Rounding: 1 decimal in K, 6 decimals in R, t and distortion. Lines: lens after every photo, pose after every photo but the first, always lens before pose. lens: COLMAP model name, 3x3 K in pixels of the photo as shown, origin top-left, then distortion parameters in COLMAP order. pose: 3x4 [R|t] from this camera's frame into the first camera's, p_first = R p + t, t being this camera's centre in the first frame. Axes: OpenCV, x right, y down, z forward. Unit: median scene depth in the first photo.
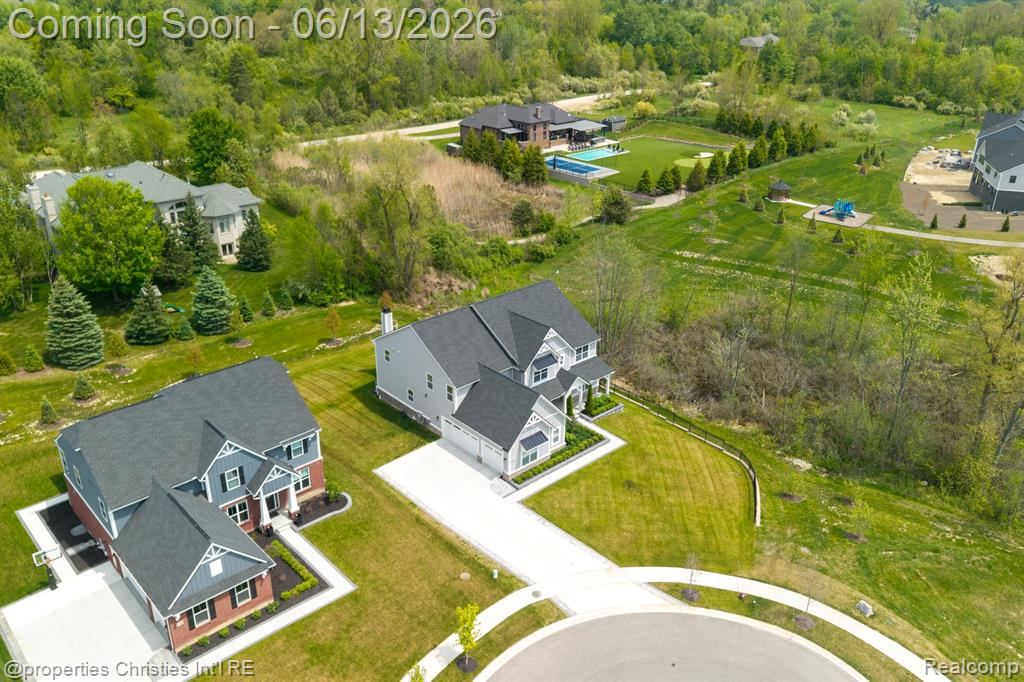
lens RADIAL K [[799.1, 0, 512.0], [0, 799.1, 341.0], [0, 0, 1]] dist [0.014674, -0.001699]
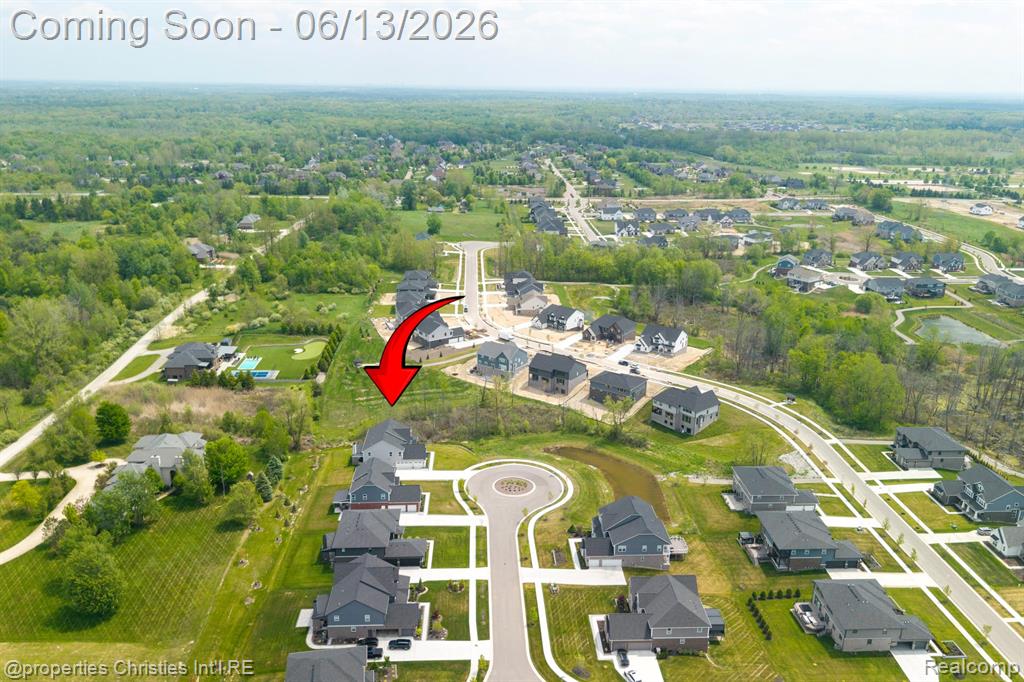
lens RADIAL K [[799.1, 0, 512.0], [0, 799.1, 341.0], [0, 0, 1]] dist [0.014674, -0.001699]
pose [[0.637274, -0.241555, 0.731802, -2.193233], [0.323355, 0.945783, 0.030600, -0.351583], [-0.699517, 0.217131, 0.680830, -1.867856]]
